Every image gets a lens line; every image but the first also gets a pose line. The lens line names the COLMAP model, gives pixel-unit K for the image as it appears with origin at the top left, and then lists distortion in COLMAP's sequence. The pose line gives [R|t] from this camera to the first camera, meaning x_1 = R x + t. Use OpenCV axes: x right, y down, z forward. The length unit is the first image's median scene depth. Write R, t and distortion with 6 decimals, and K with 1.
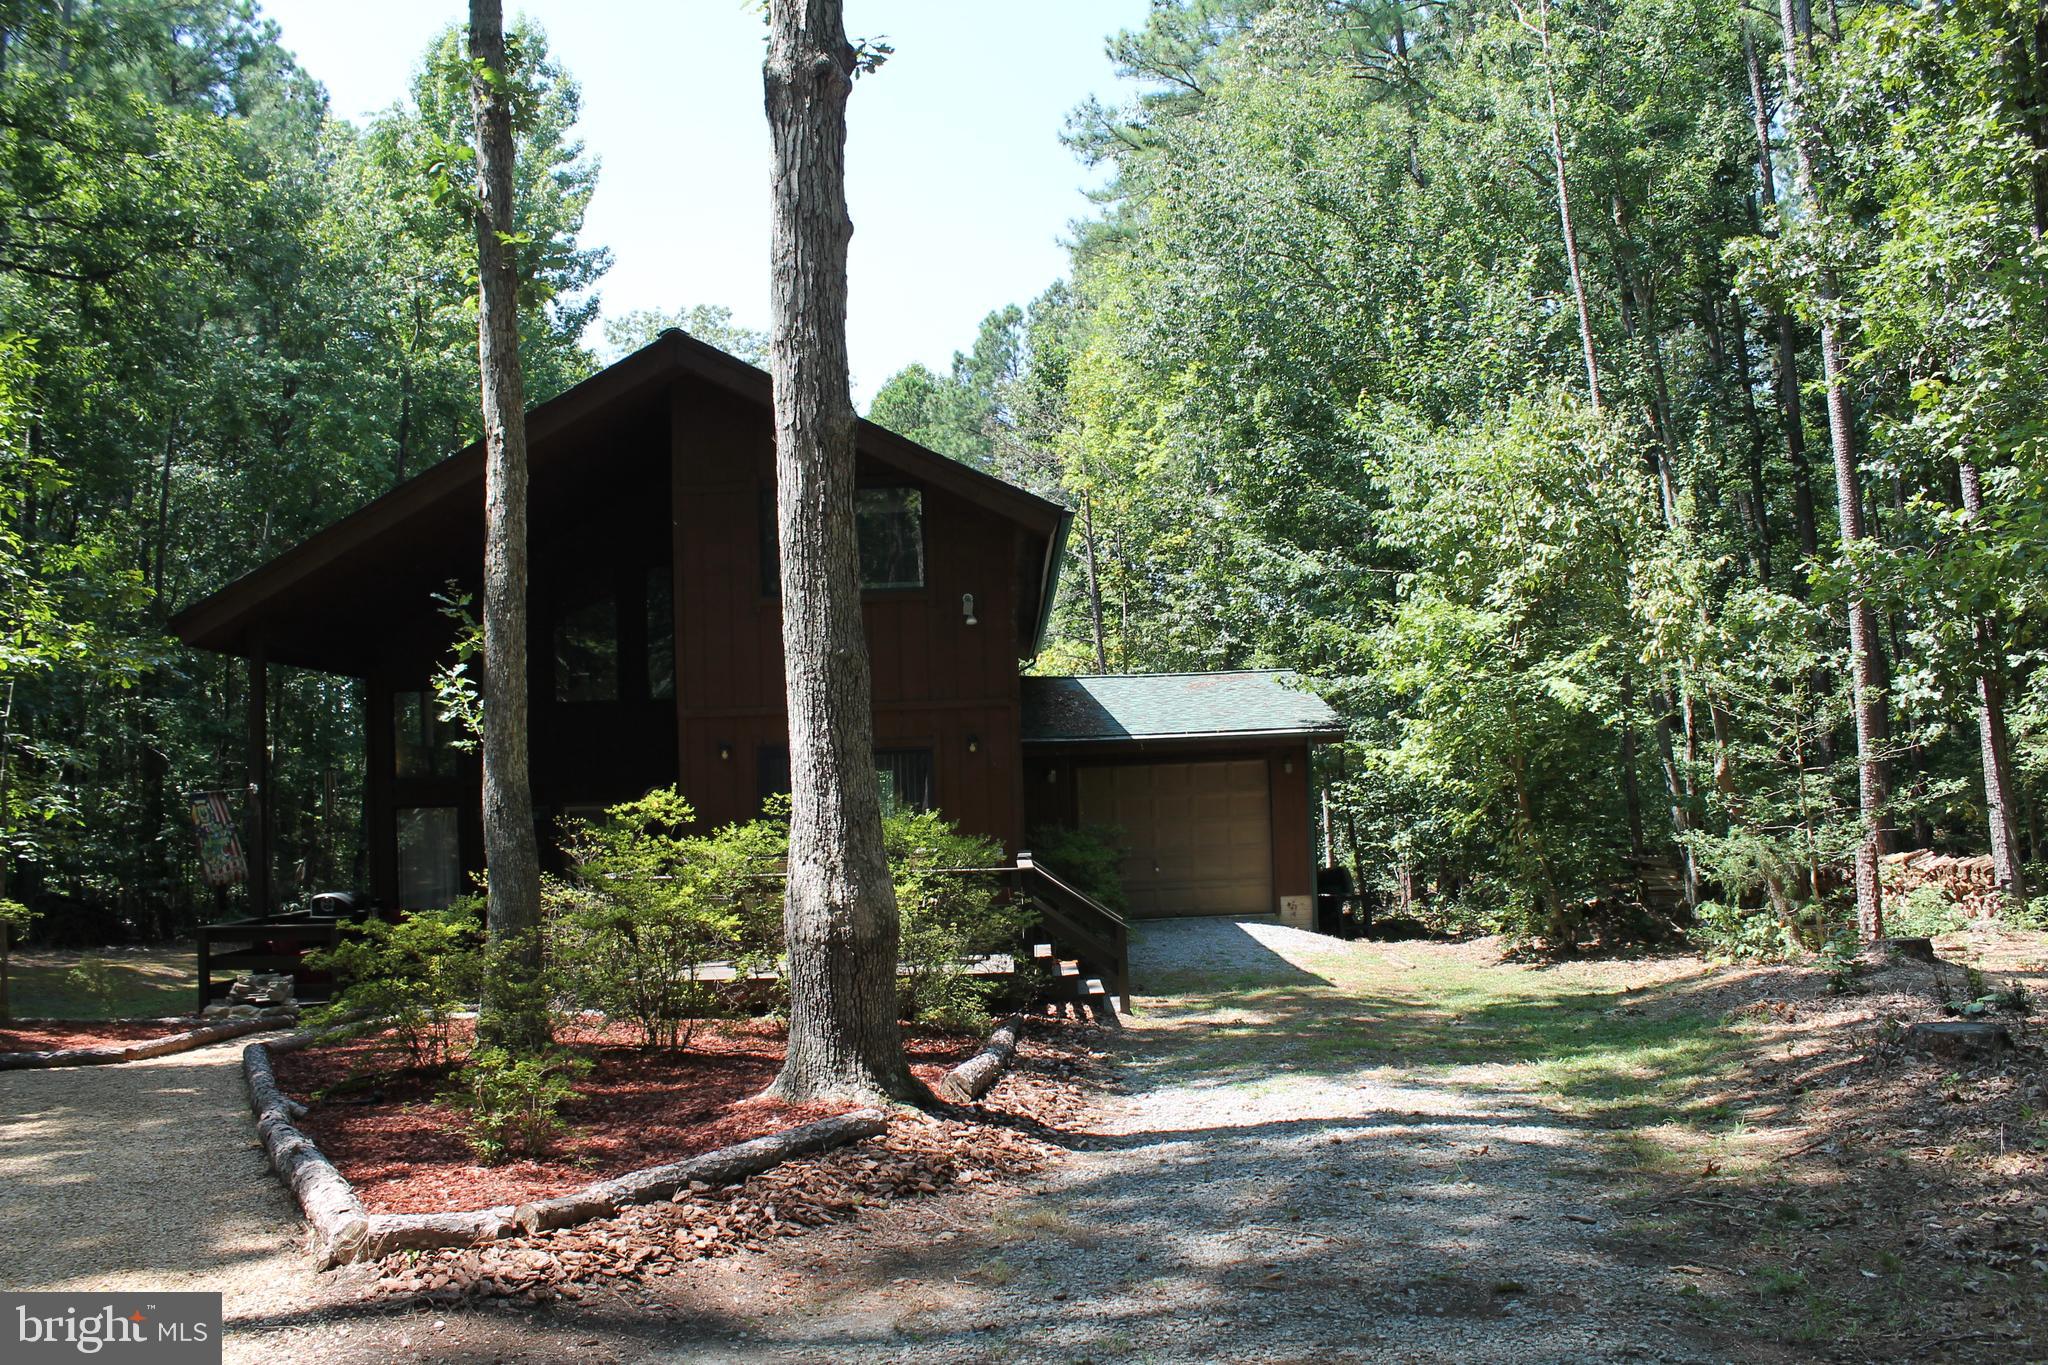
lens RADIAL K [[1701.1, 0, 1020.2], [0, 1701.1, 679.3], [0, 0, 1]] dist [-0.168599, 0.141519]
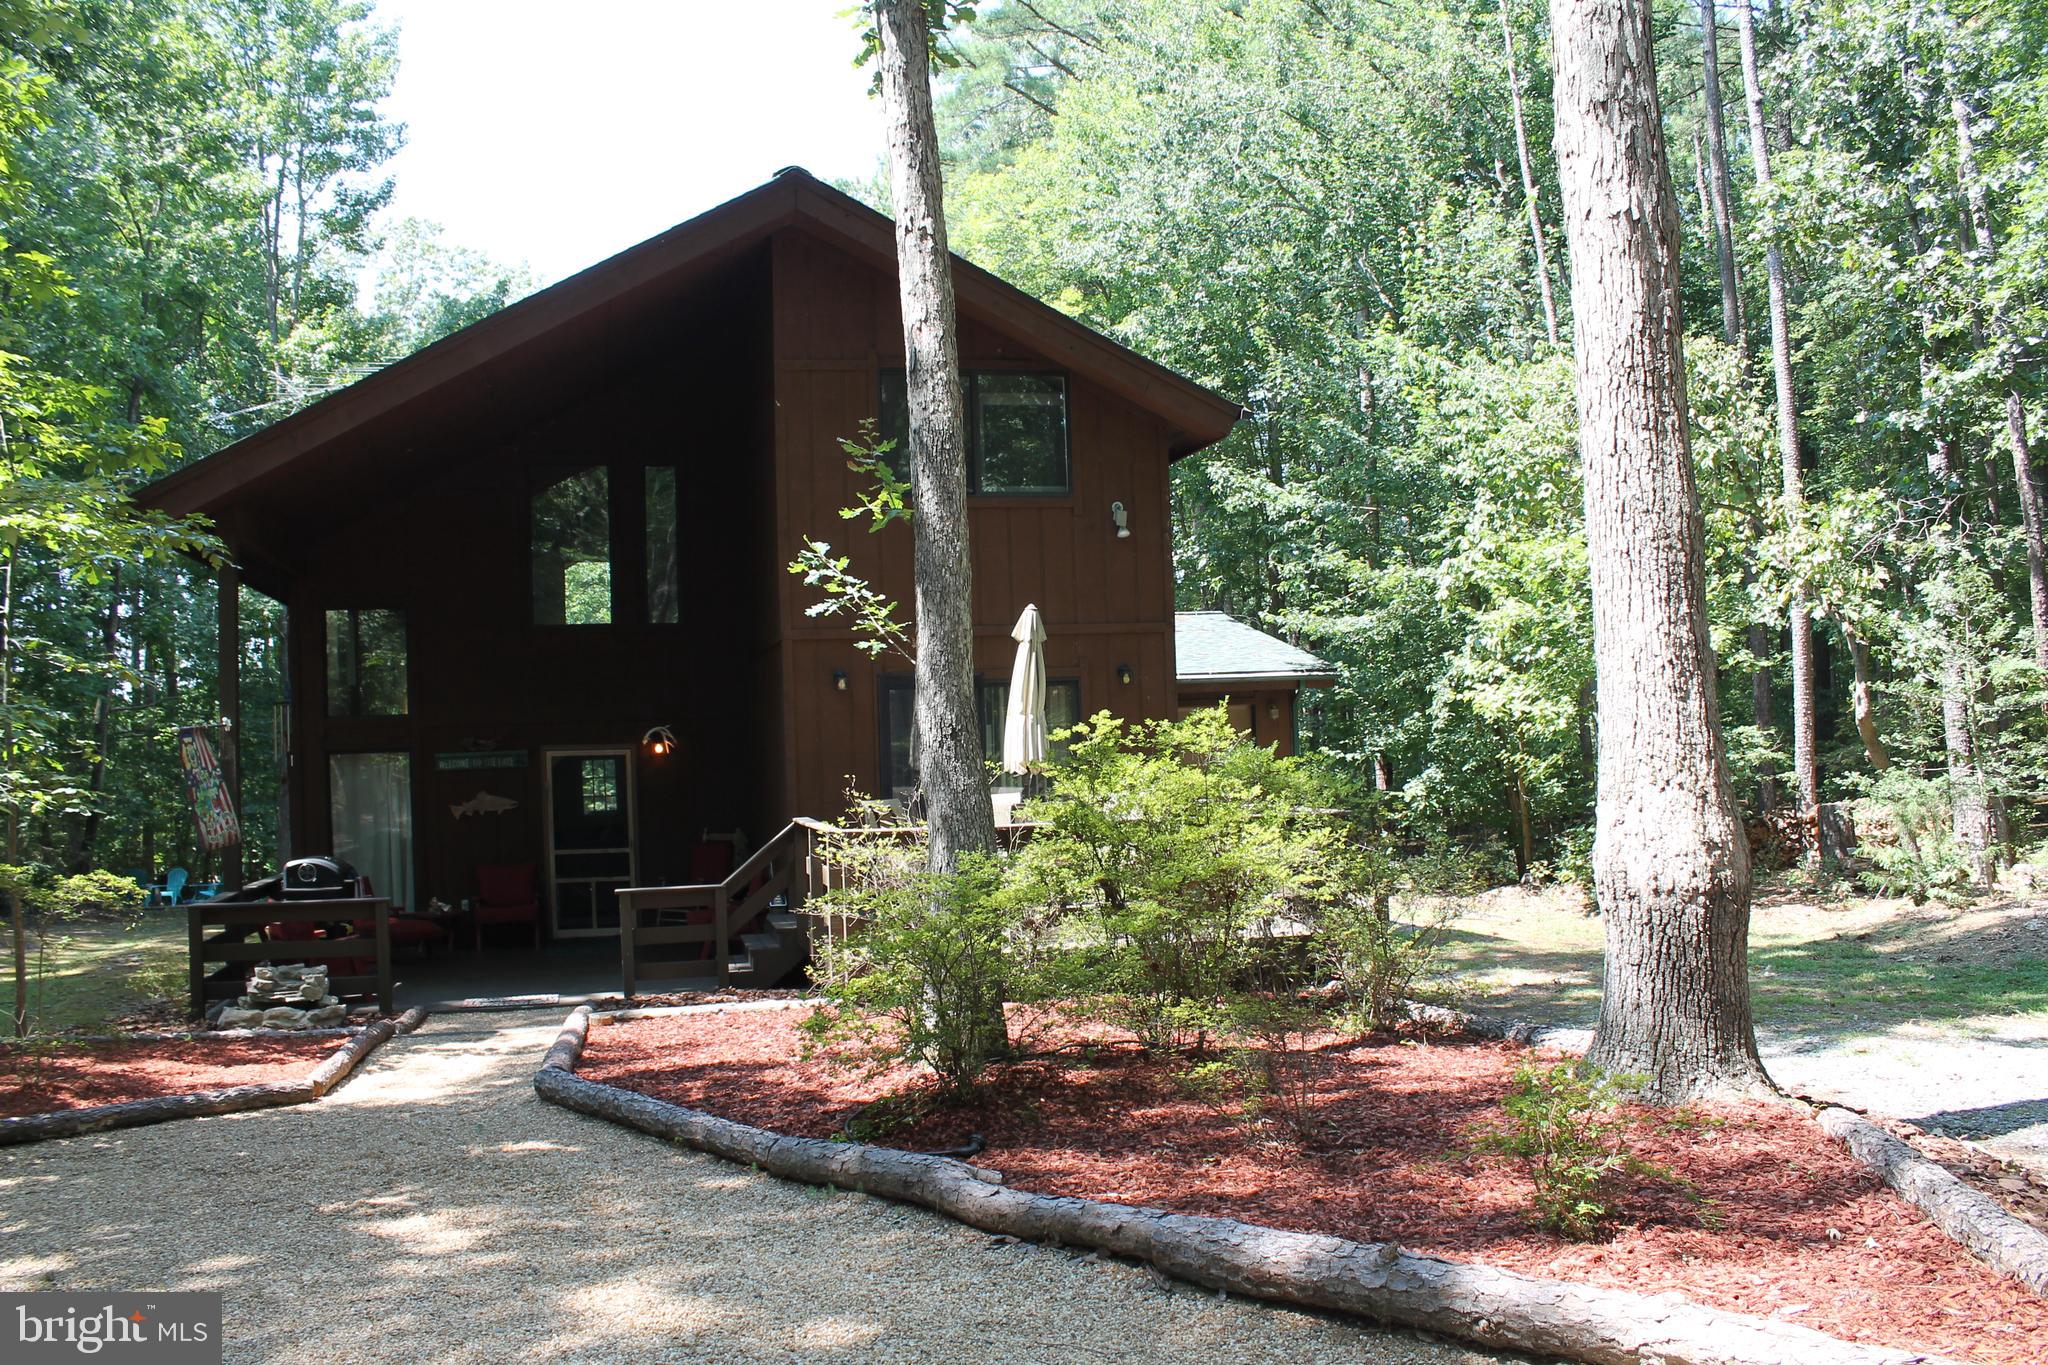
lens RADIAL K [[1706.5, 0, 1024.0], [0, 1706.5, 682.5], [0, 0, 1]] dist [-0.169689, 0.146638]
pose [[0.973402, 0.010764, 0.228851, -0.310489], [-0.016225, 0.999626, 0.021998, 0.026397], [-0.228529, -0.025126, 0.973213, 0.183401]]
